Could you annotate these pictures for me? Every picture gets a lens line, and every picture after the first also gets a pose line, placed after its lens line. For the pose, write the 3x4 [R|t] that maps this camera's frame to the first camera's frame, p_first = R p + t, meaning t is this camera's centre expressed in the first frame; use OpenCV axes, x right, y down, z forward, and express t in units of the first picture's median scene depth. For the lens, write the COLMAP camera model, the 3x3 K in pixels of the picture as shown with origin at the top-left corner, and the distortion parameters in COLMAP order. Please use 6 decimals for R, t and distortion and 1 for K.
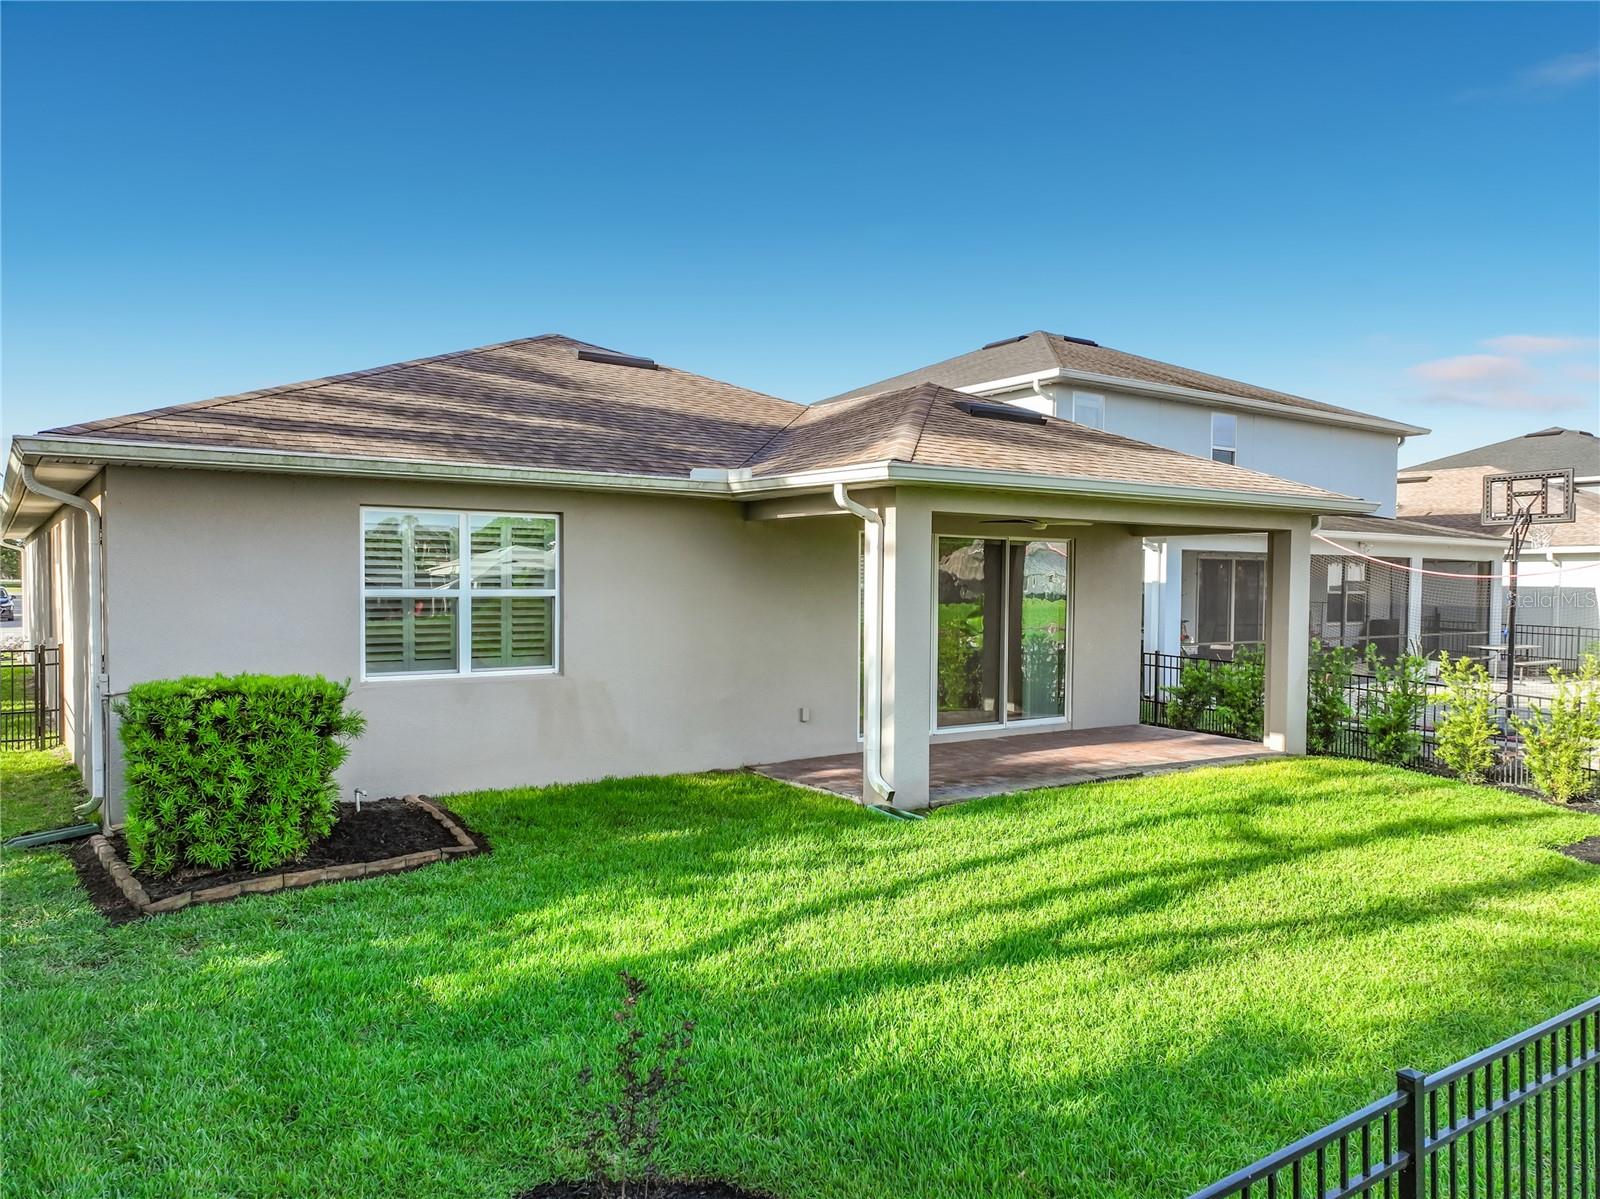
lens RADIAL K [[1118.9, 0, 785.3], [0, 1118.9, 591.0], [0, 0, 1]] dist [-0.005453, -0.000844]
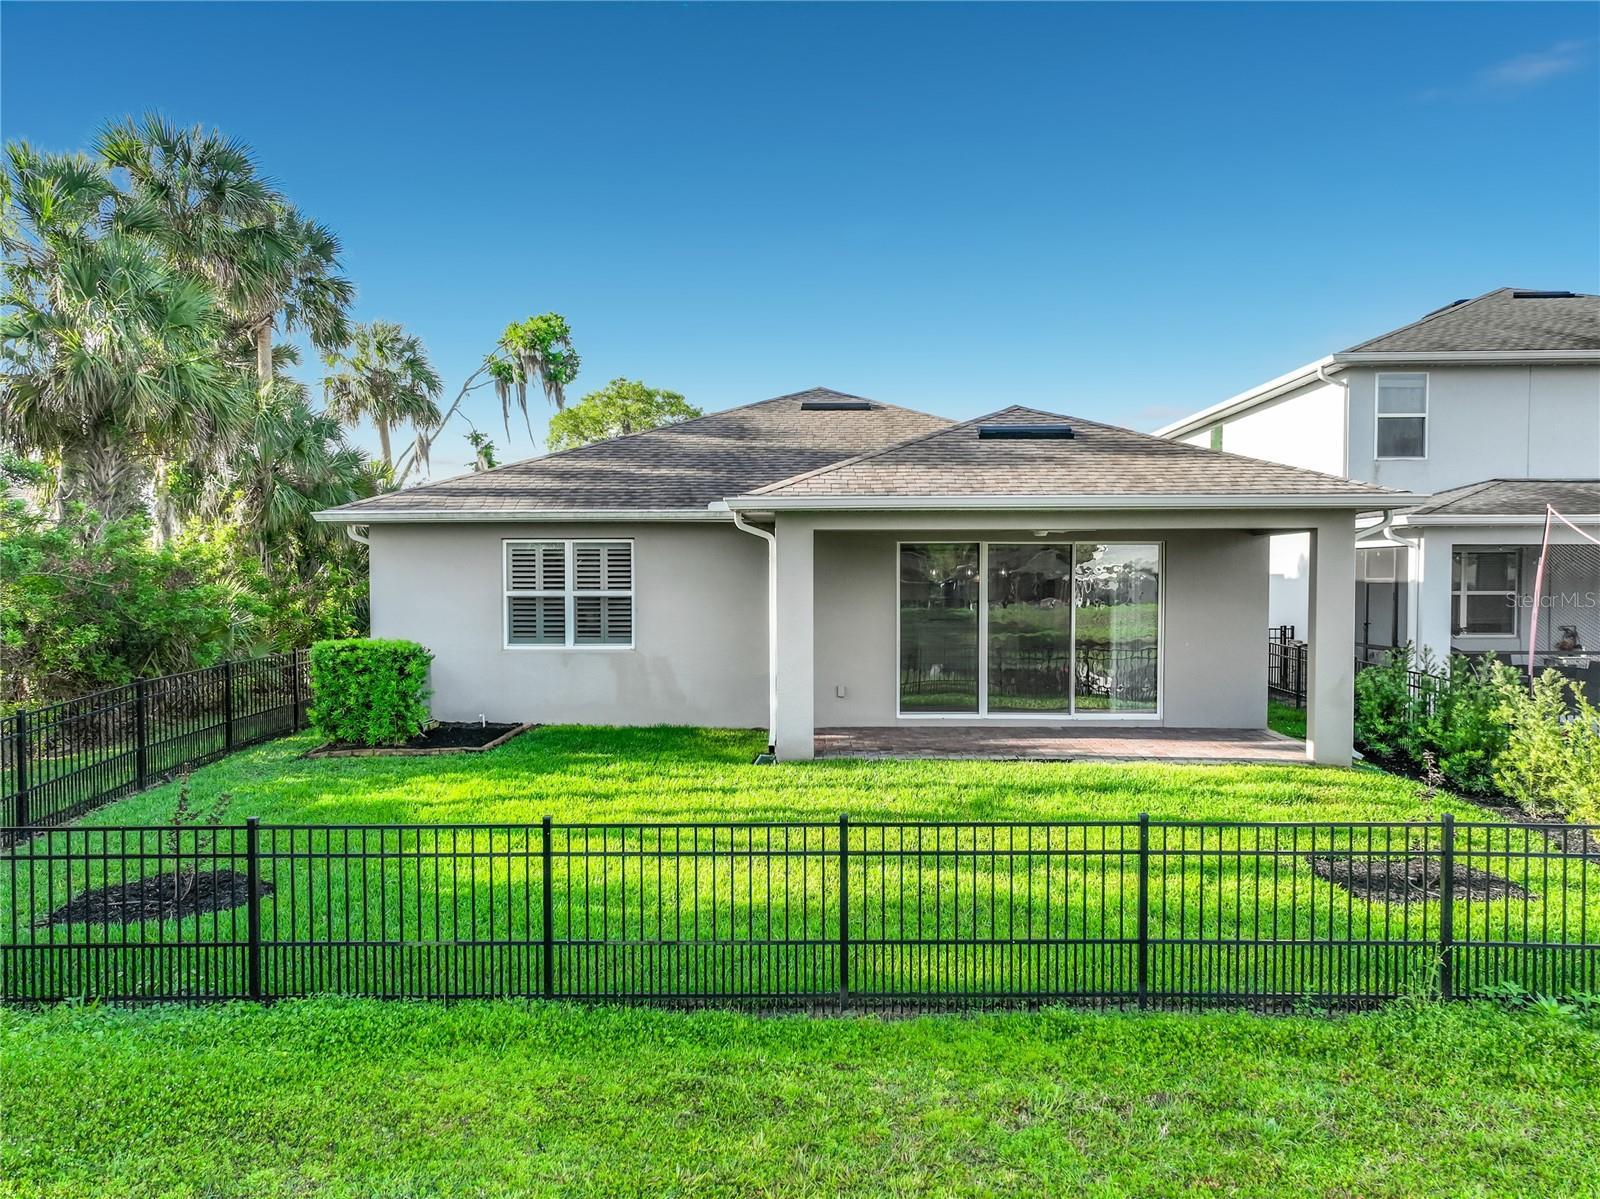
lens RADIAL K [[1118.9, 0, 785.3], [0, 1118.9, 591.0], [0, 0, 1]] dist [-0.005453, -0.000844]
pose [[0.807981, 0.000575, -0.589208, 0.836001], [0.000942, 0.999997, 0.002268, -0.004733], [0.589207, -0.002388, 0.807979, -0.054679]]
